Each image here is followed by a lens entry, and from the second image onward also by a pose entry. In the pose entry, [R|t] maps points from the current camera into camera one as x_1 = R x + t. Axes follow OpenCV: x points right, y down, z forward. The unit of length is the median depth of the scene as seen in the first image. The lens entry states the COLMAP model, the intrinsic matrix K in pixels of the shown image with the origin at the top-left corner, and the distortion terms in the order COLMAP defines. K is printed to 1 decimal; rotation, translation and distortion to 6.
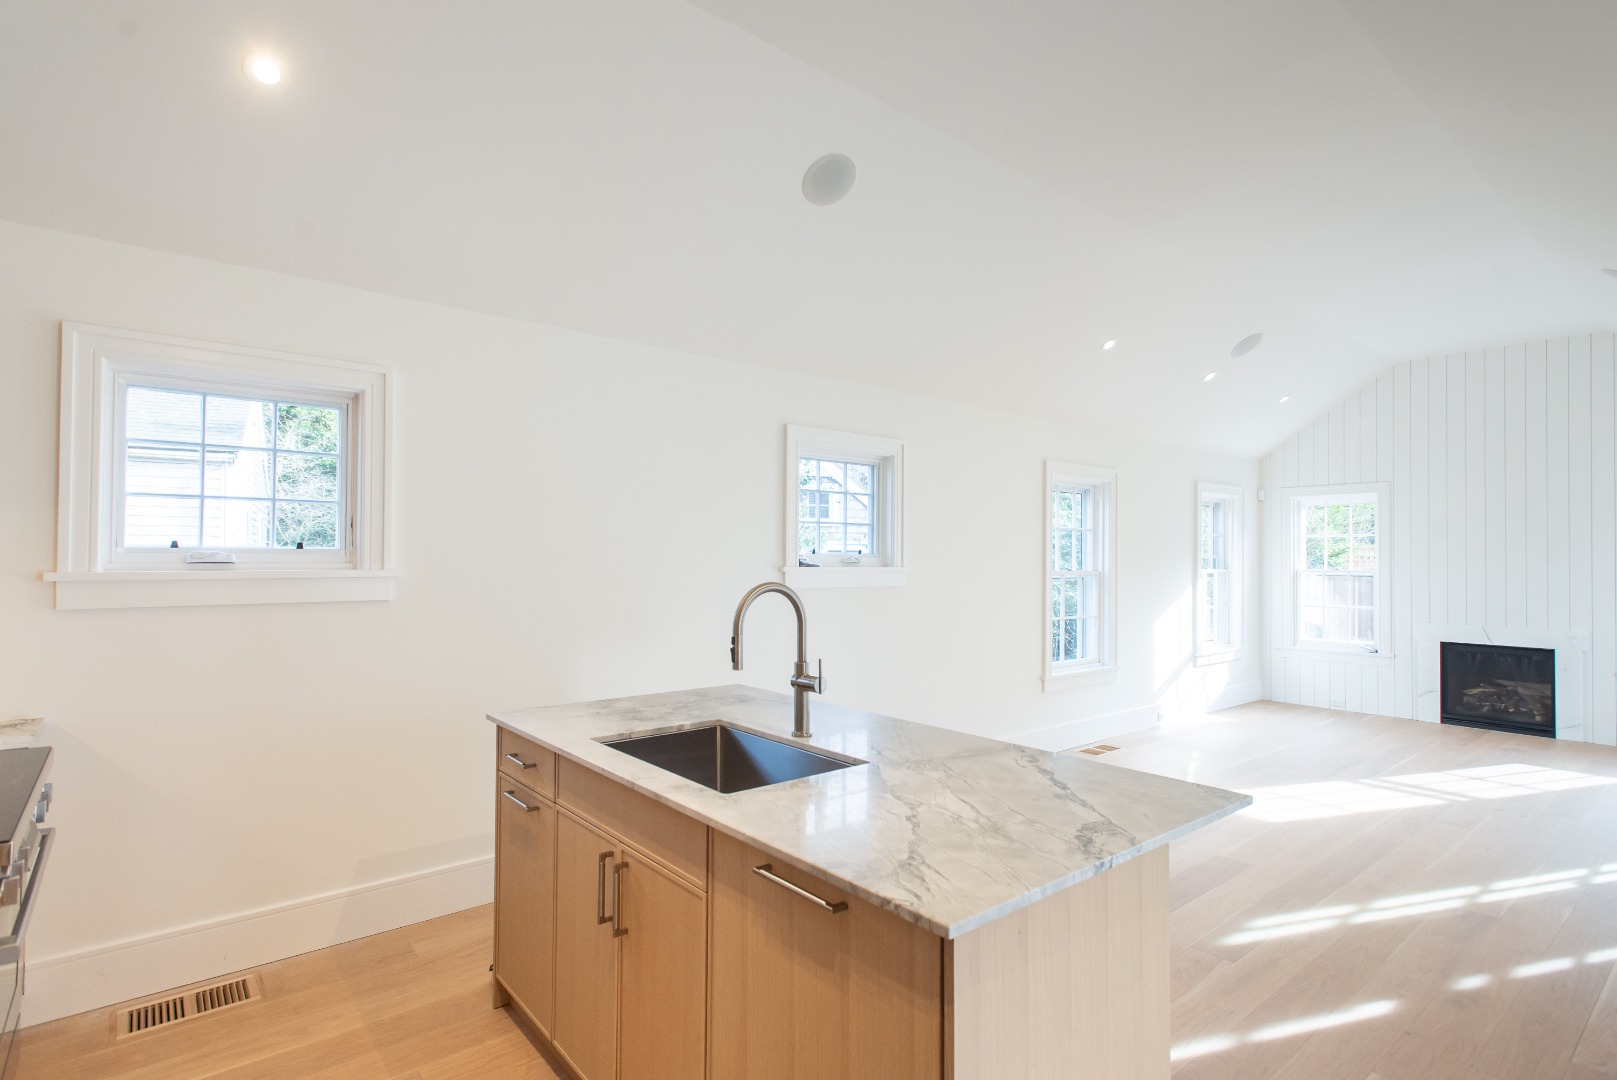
lens RADIAL K [[787.1, 0, 808.6], [0, 787.1, 541.4], [0, 0, 1]] dist [0.016850, -0.003029]
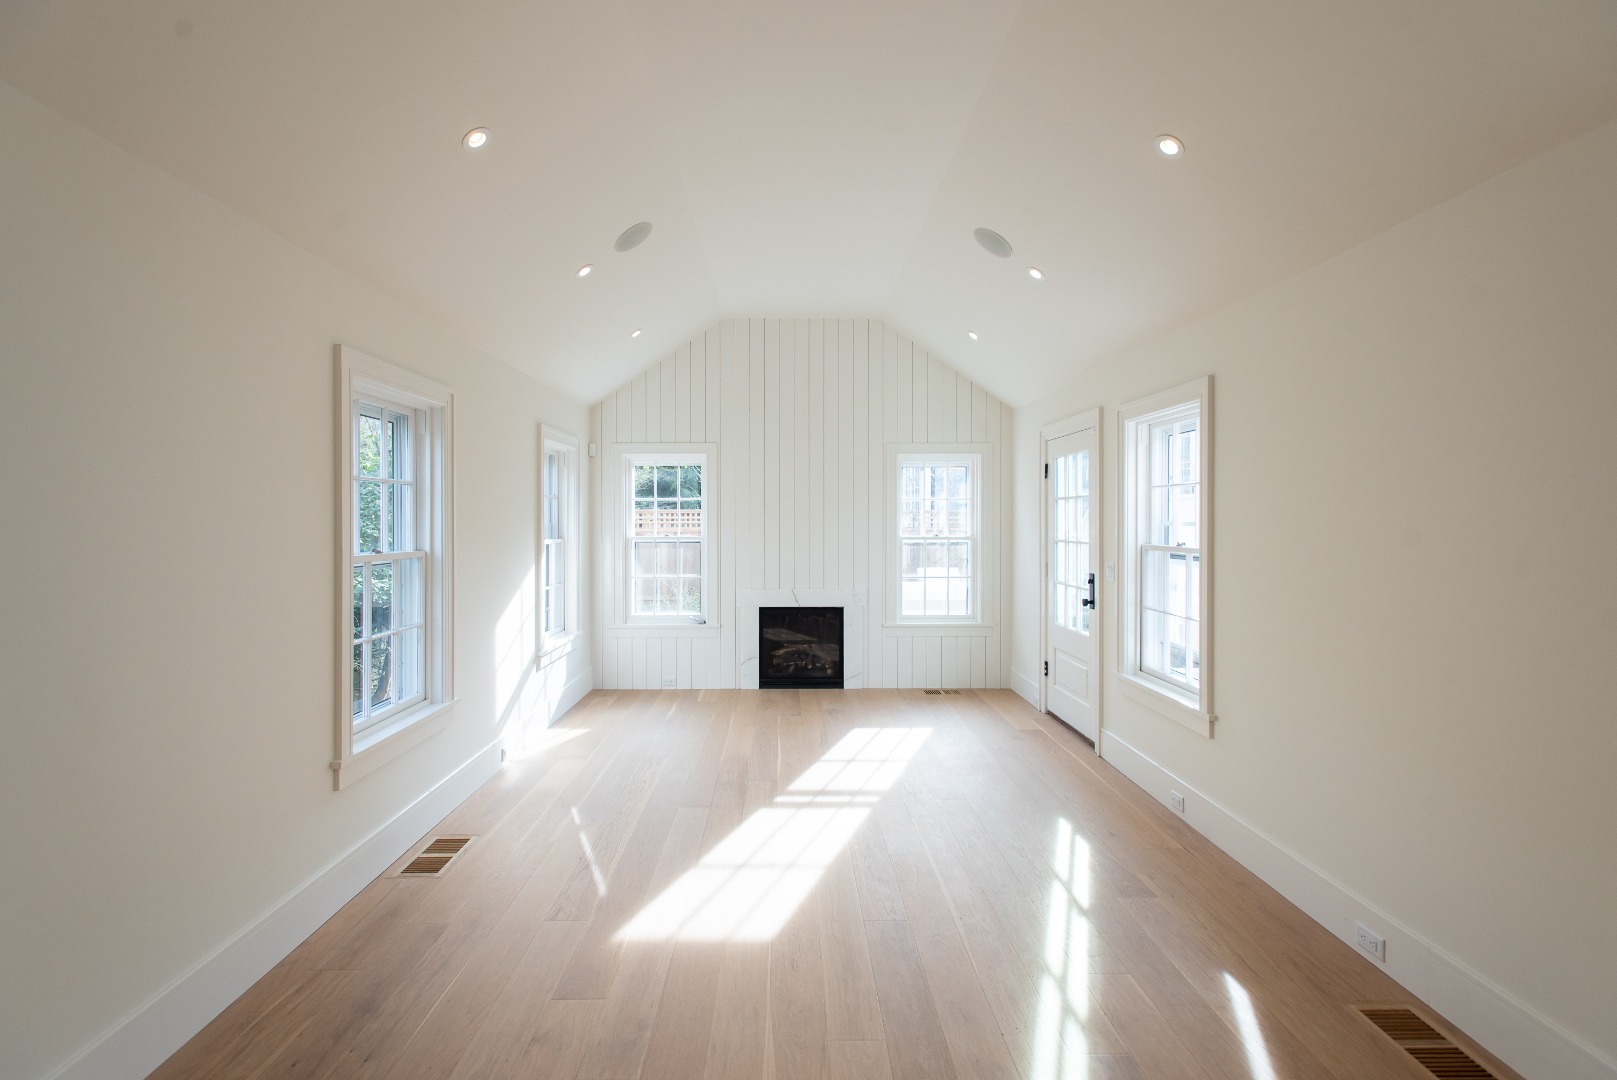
lens RADIAL K [[787.1, 0, 807.0], [0, 787.1, 524.6], [0, 0, 1]] dist [0.016850, -0.003029]
pose [[0.629403, -0.010785, 0.777004, 0.070393], [-0.009907, 0.999711, 0.021901, 0.000909], [-0.777016, -0.021482, 0.629114, 0.344828]]
